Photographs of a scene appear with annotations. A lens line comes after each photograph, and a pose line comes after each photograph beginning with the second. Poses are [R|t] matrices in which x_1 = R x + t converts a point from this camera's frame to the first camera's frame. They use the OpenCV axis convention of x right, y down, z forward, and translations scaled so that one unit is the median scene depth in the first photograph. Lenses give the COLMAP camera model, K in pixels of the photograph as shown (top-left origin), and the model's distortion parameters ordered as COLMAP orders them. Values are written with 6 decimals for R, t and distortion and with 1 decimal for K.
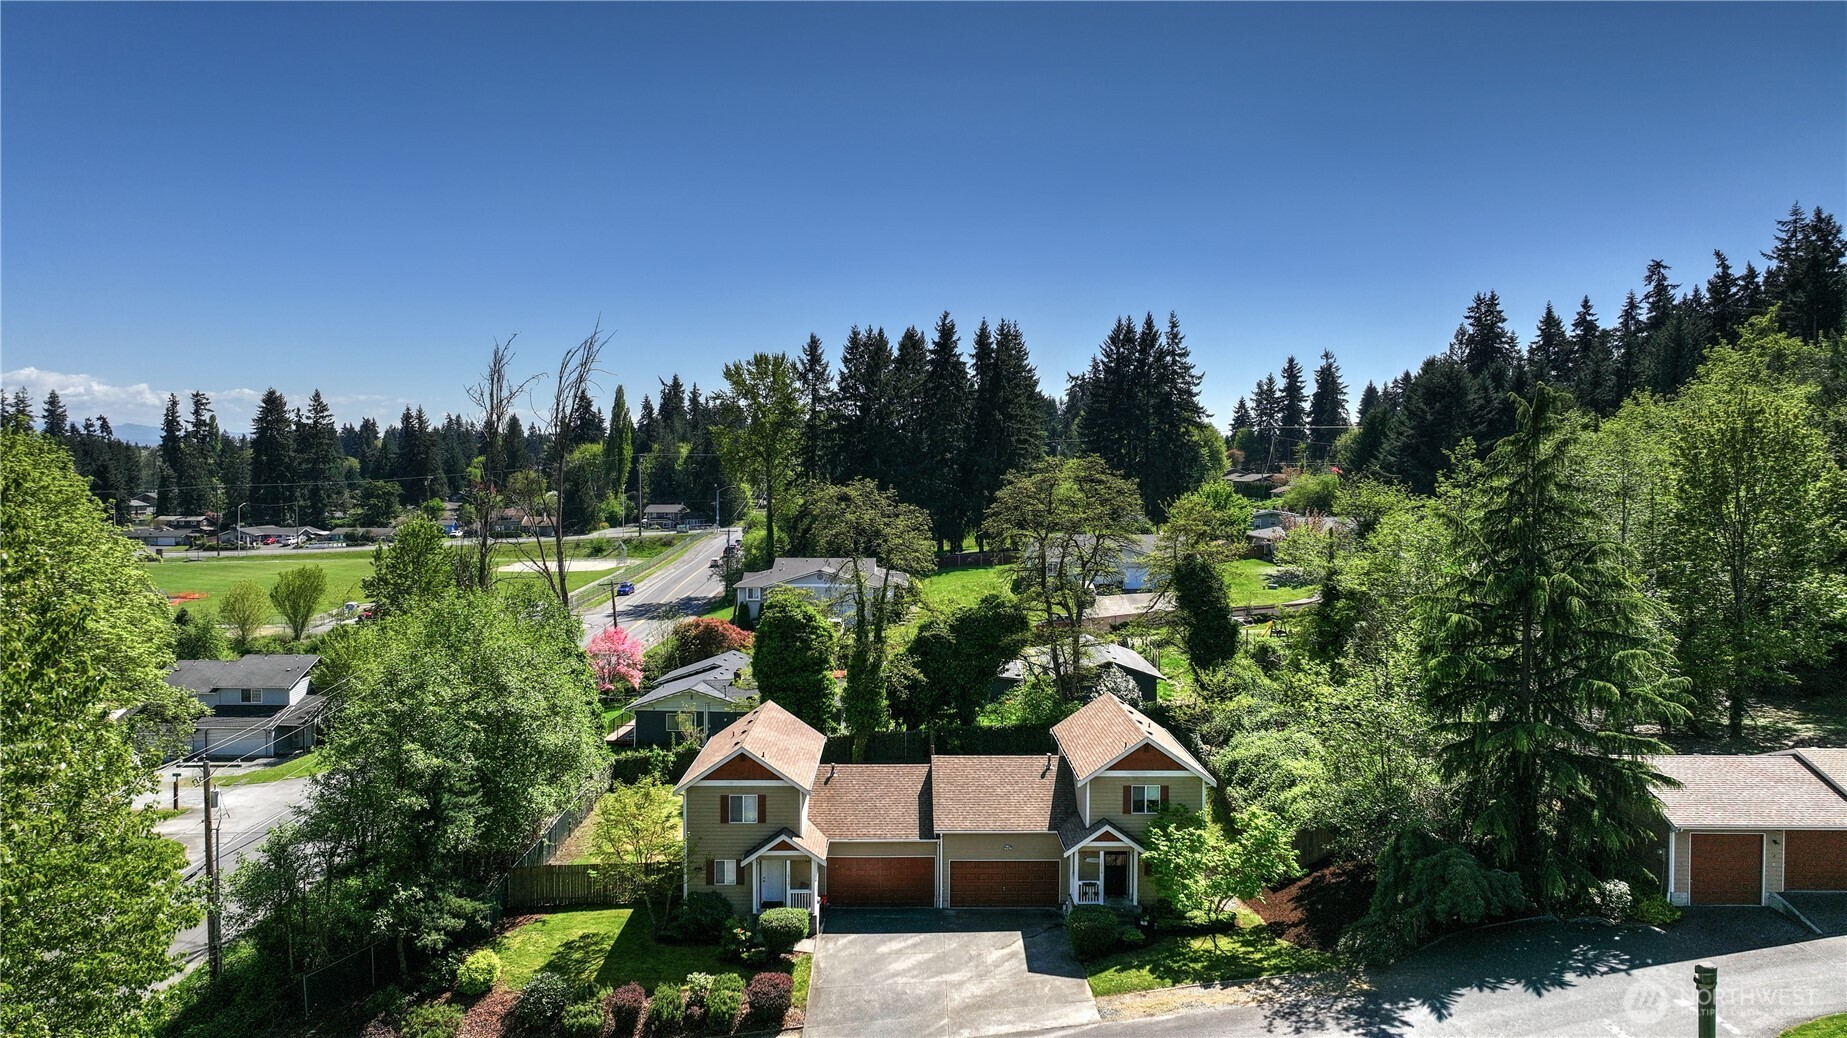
lens RADIAL K [[1325.8, 0, 918.8], [0, 1325.8, 515.8], [0, 0, 1]] dist [0.002983, -0.002226]
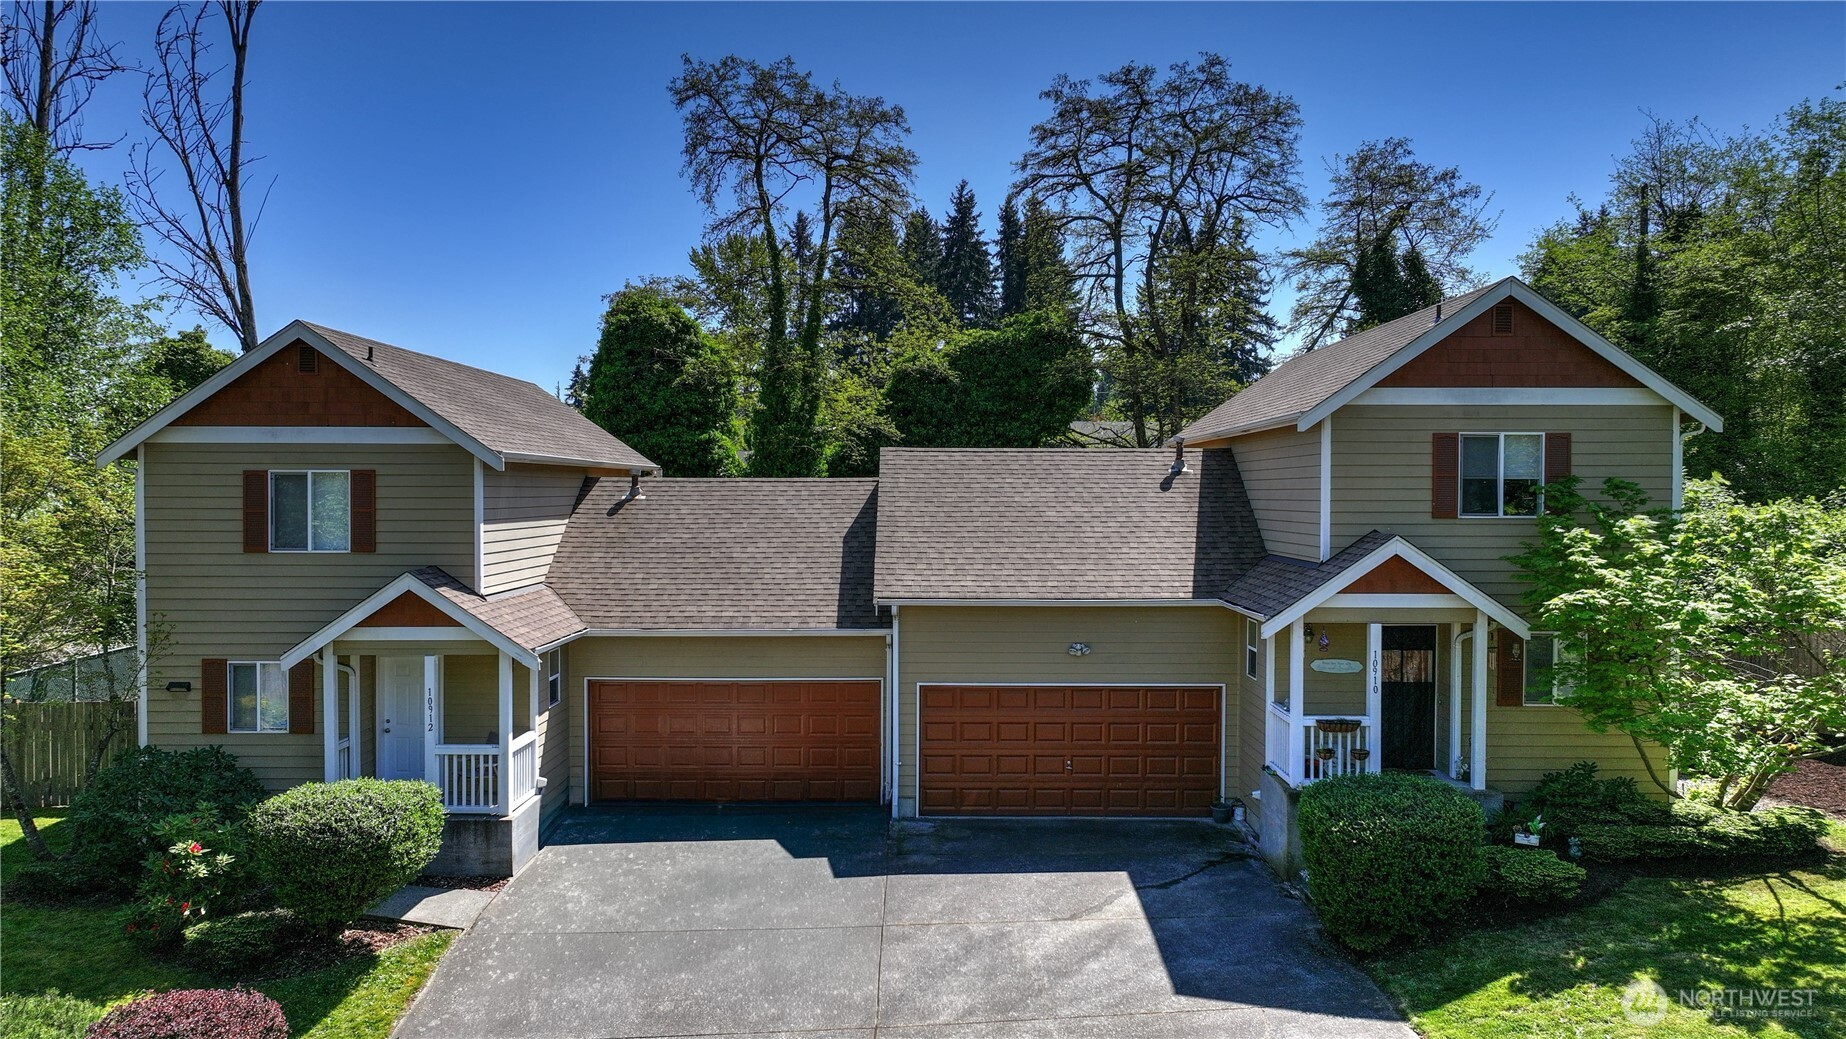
lens RADIAL K [[1325.1, 0, 925.4], [0, 1325.1, 516.9], [0, 0, 1]] dist [0.002983, -0.002226]
pose [[0.999895, 0.000475, -0.014461, 0.030991], [-0.000719, 0.999857, -0.016874, 0.225687], [0.014451, 0.016883, 0.999753, 0.652925]]
